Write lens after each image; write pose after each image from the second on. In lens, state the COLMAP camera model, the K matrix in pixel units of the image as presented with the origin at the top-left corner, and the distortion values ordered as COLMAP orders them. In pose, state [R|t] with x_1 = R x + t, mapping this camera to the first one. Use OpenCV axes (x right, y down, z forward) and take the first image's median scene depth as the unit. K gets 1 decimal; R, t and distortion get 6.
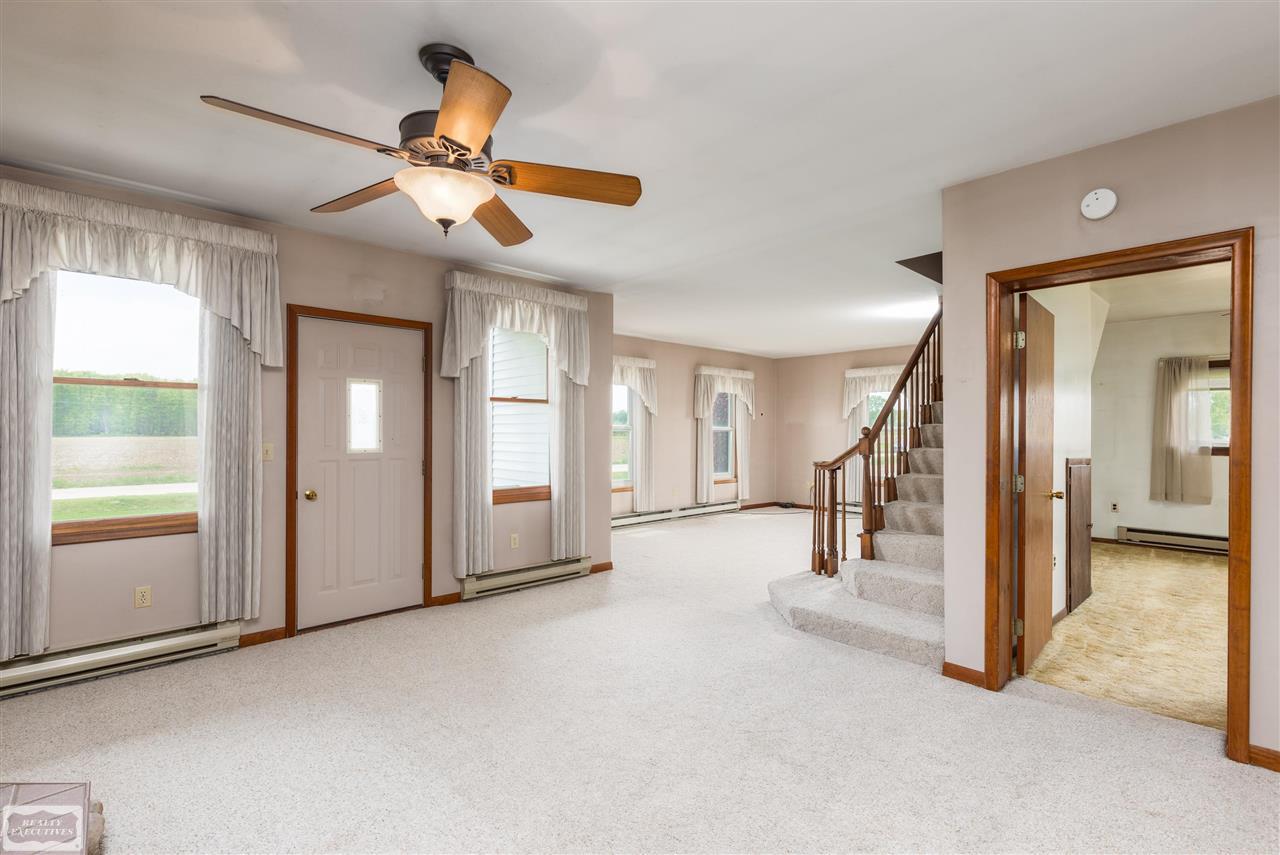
lens RADIAL K [[583.5, 0, 646.1], [0, 583.5, 423.4], [0, 0, 1]] dist [0.009971, -0.000799]
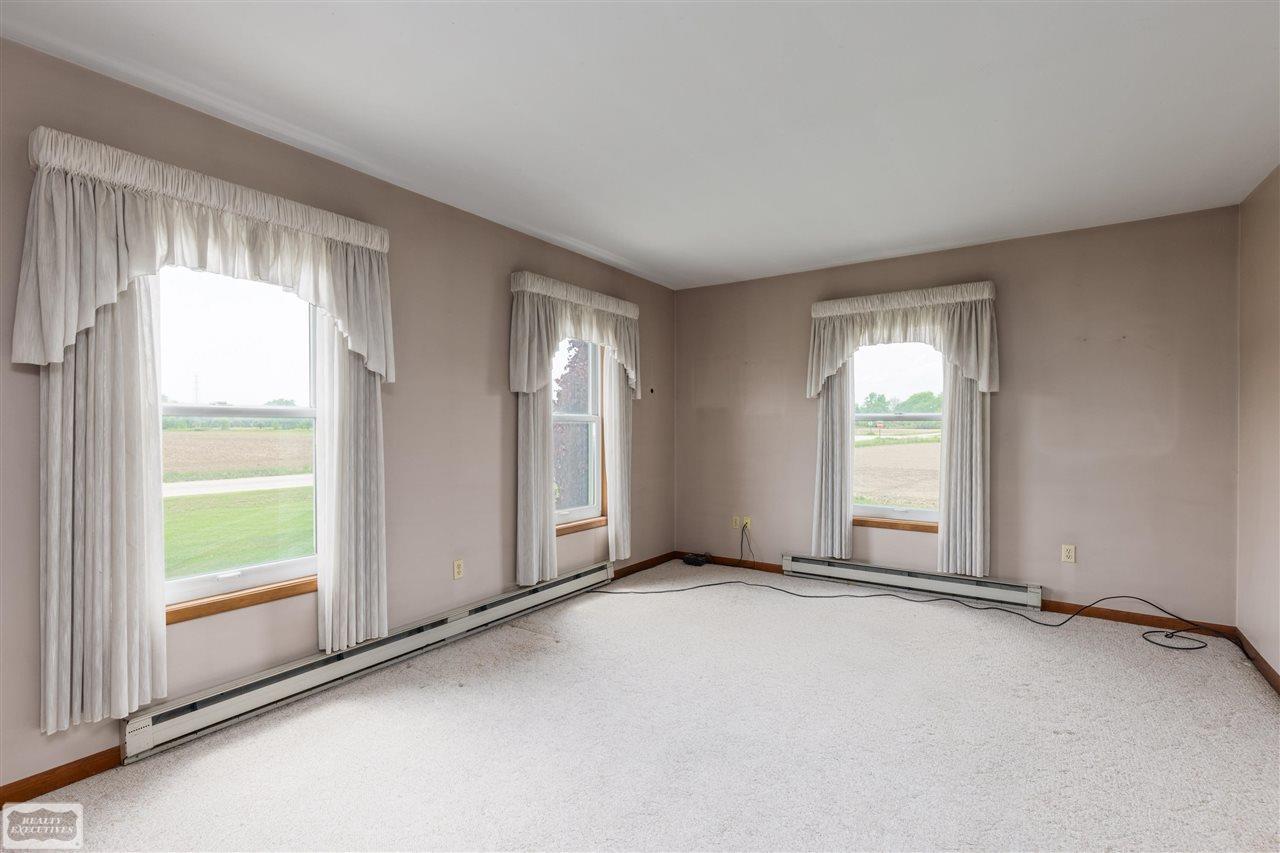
lens RADIAL K [[583.5, 0, 644.9], [0, 583.5, 421.5], [0, 0, 1]] dist [0.009971, -0.000799]
pose [[0.974745, -0.003691, 0.223291, 0.086478], [0.002344, 0.999977, 0.006295, 0.010488], [-0.223309, -0.005612, 0.974731, 0.567970]]
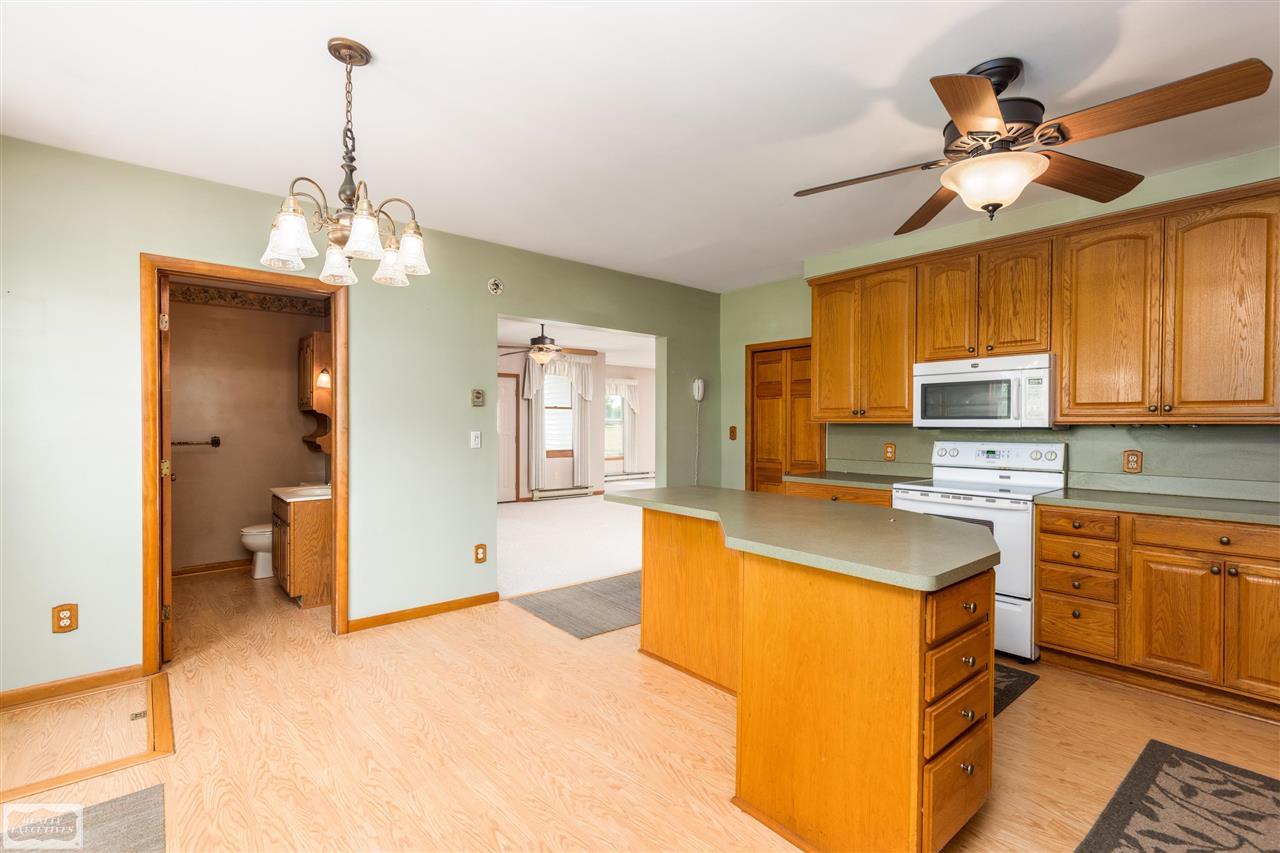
lens RADIAL K [[583.5, 0, 640.2], [0, 583.5, 422.4], [0, 0, 1]] dist [0.009971, -0.000799]
pose [[0.998391, 0.000967, -0.056689, 0.107935], [-0.000286, 0.999928, 0.012024, -0.008092], [0.056696, -0.011988, 0.998319, -0.593644]]
